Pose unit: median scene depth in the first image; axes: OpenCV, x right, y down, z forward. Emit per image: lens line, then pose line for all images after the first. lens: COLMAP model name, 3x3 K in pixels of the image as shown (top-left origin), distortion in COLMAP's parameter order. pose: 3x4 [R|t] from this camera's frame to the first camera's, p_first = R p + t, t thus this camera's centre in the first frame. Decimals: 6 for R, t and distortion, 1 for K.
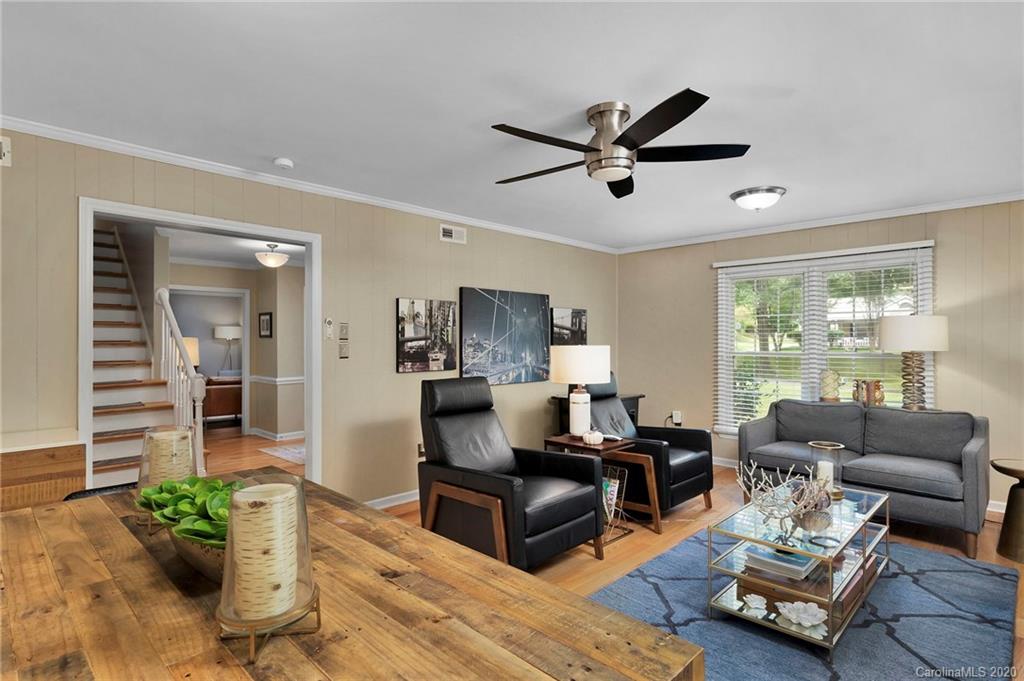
lens RADIAL K [[533.9, 0, 512.0], [0, 533.9, 340.5], [0, 0, 1]] dist [-0.002311, -0.000940]
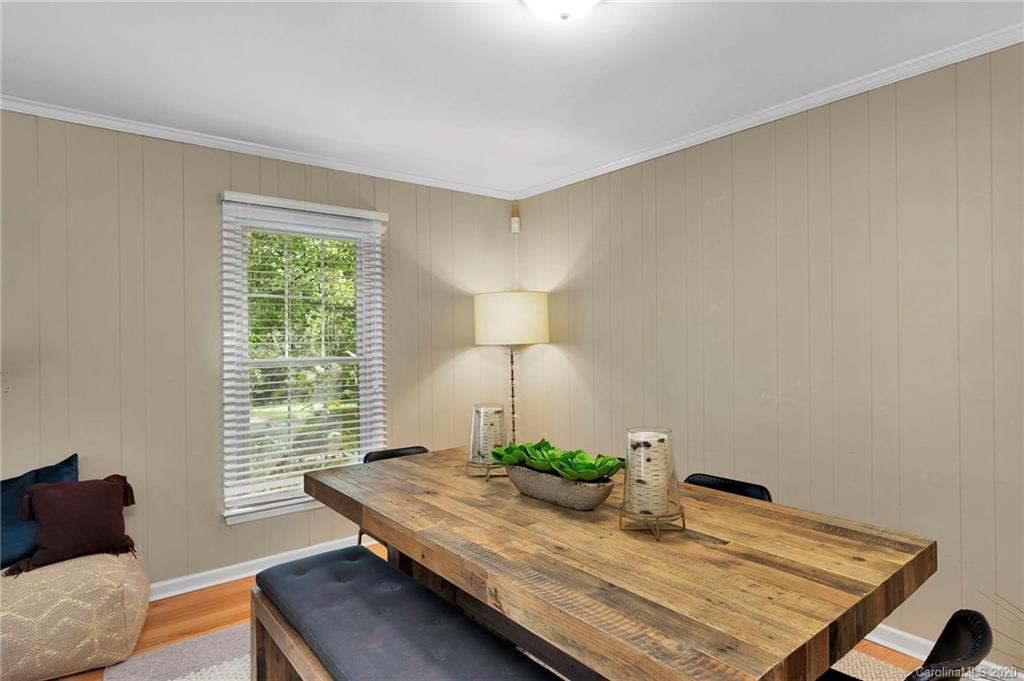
lens RADIAL K [[556.9, 0, 511.6], [0, 556.9, 312.6], [0, 0, 1]] dist [-0.003739, -0.001409]
pose [[-0.992116, 0.008638, 0.125026, -0.398787], [0.004763, 0.999500, -0.031260, -0.010242], [-0.125234, -0.030418, -0.991661, 1.550029]]
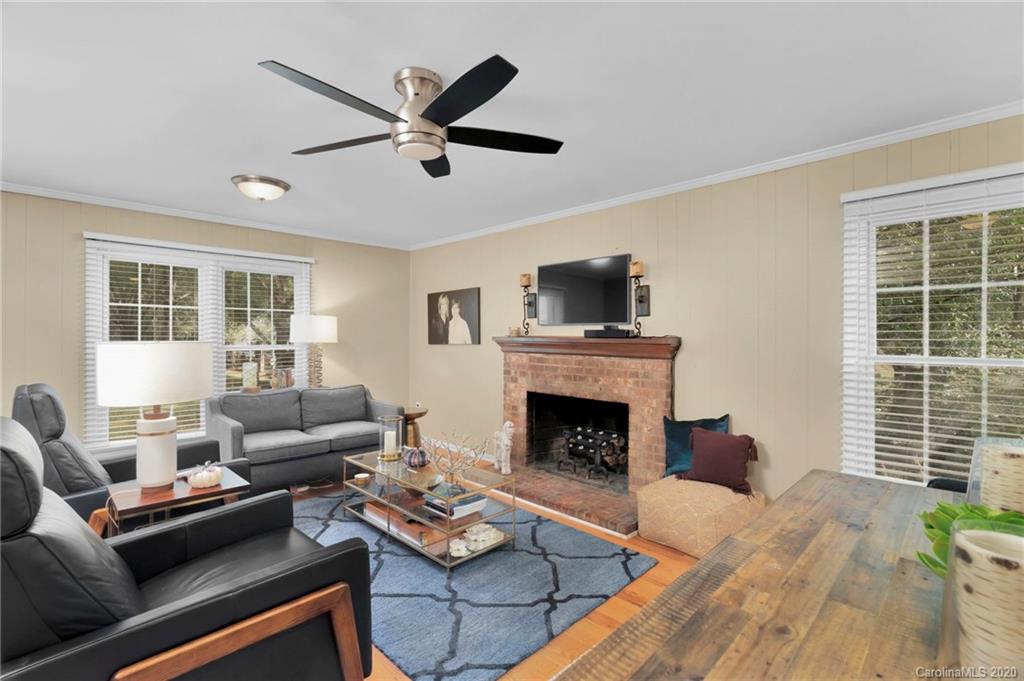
lens RADIAL K [[477.2, 0, 512.0], [0, 477.2, 340.5], [0, 0, 1]] dist [-0.018681, 0.000087]
pose [[0.012887, -0.020764, 0.999701, -0.784075], [0.005580, 0.999770, 0.020693, -0.003432], [-0.999901, 0.005311, 0.013000, 1.072375]]
